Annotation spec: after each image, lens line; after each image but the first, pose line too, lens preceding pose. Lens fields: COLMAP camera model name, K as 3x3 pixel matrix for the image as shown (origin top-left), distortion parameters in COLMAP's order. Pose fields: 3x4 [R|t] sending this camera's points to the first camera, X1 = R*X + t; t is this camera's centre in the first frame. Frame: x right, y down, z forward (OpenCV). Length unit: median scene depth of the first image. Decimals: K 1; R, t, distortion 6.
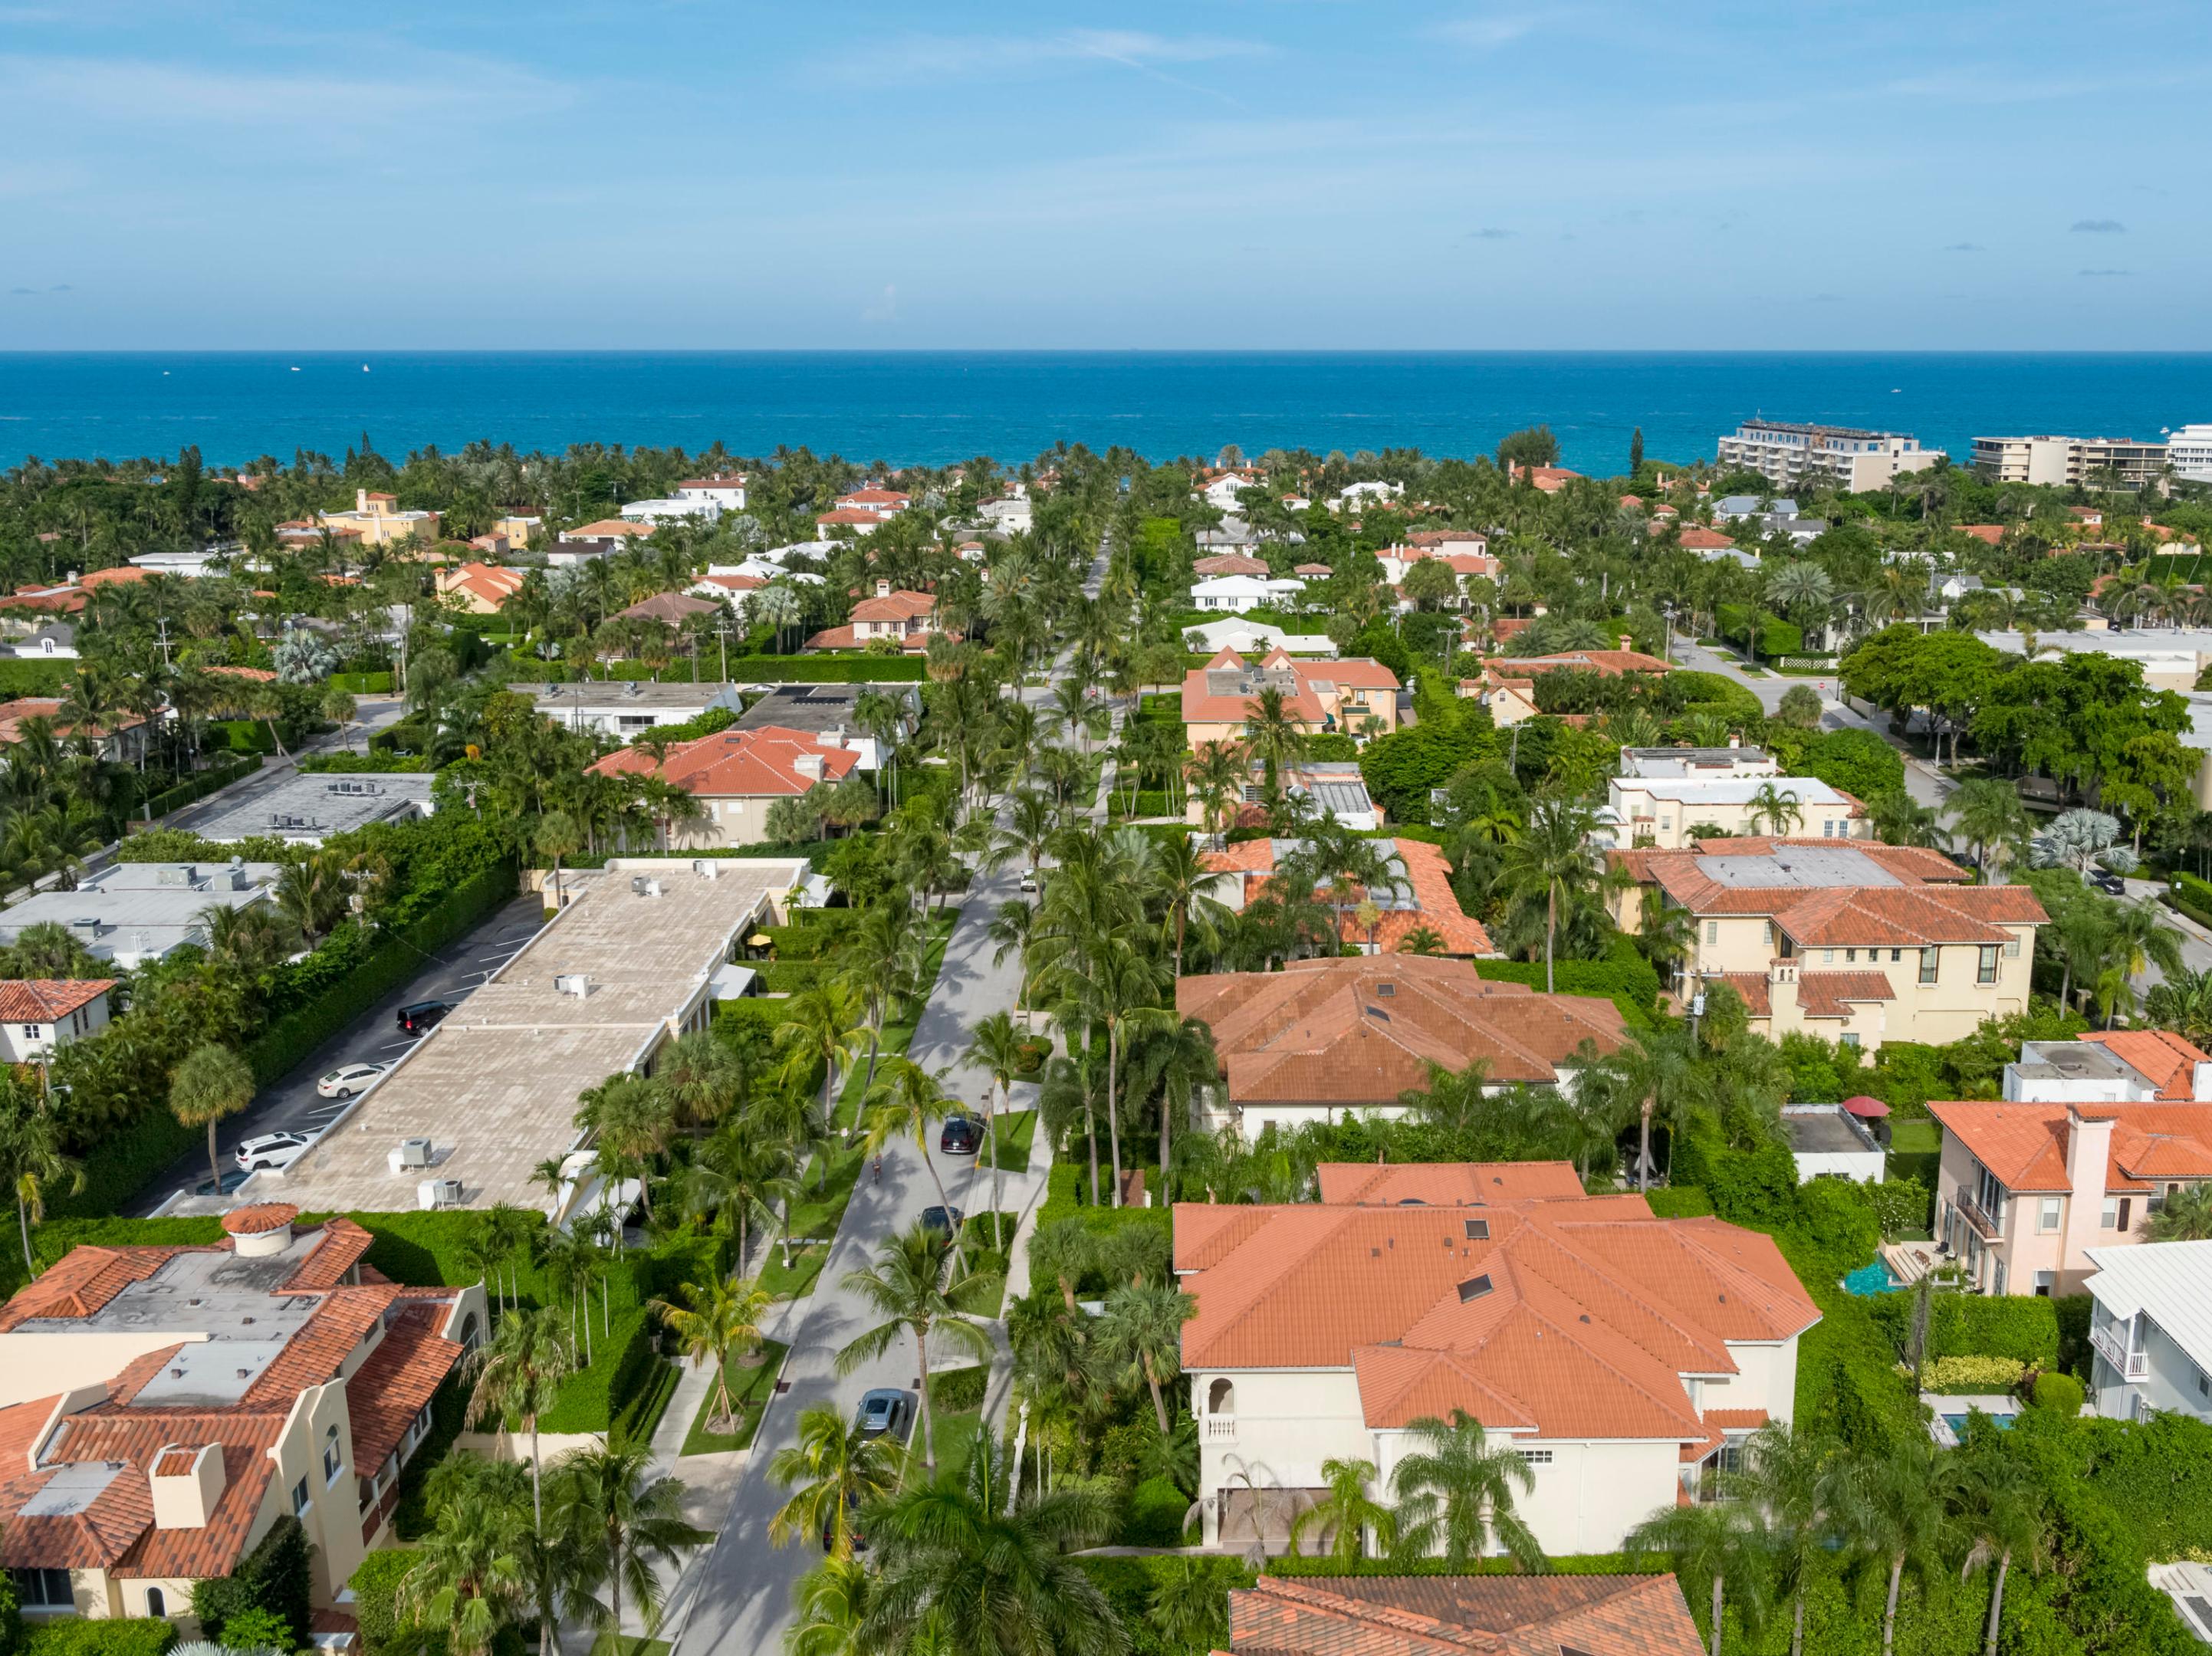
lens RADIAL K [[1936.0, 0, 1159.1], [0, 1936.0, 826.8], [0, 0, 1]] dist [0.005722, -0.011853]
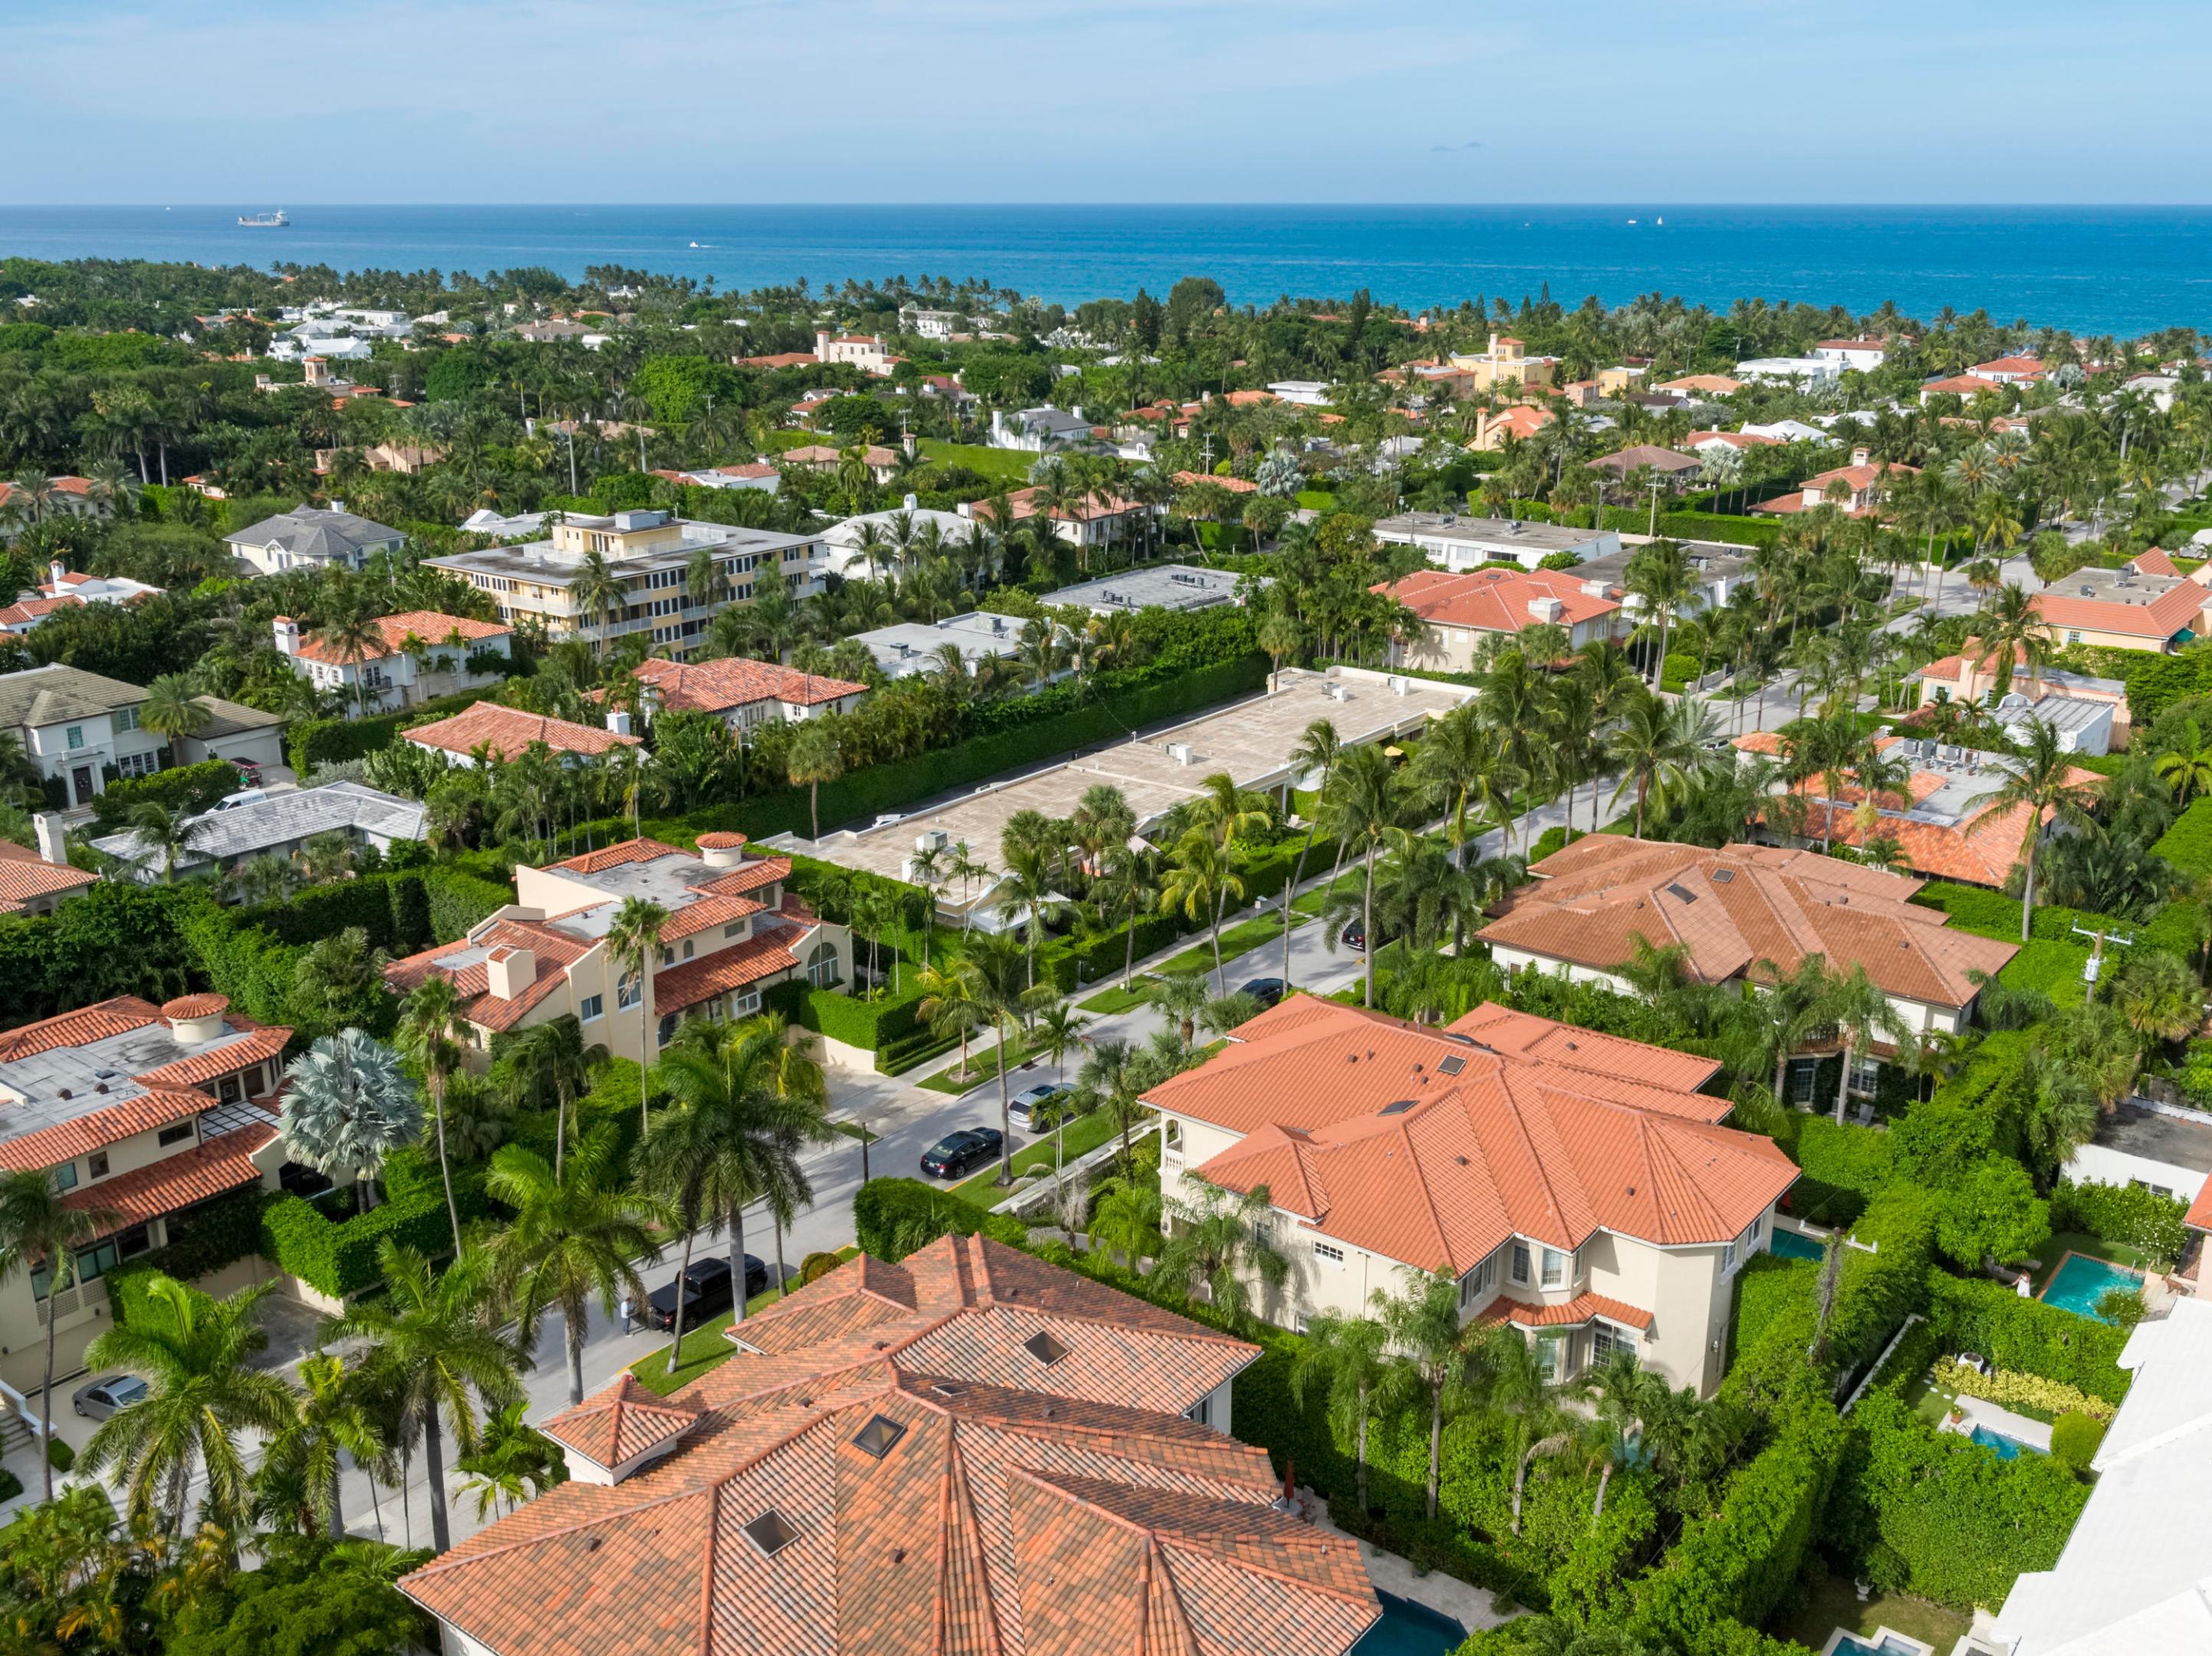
lens RADIAL K [[1936.0, 0, 1159.1], [0, 1936.0, 826.8], [0, 0, 1]] dist [0.005722, -0.011853]
pose [[0.796345, 0.187585, -0.575019, 0.282740], [-0.147181, 0.982214, 0.116591, -0.006880], [0.586662, -0.008215, 0.809790, 0.032918]]
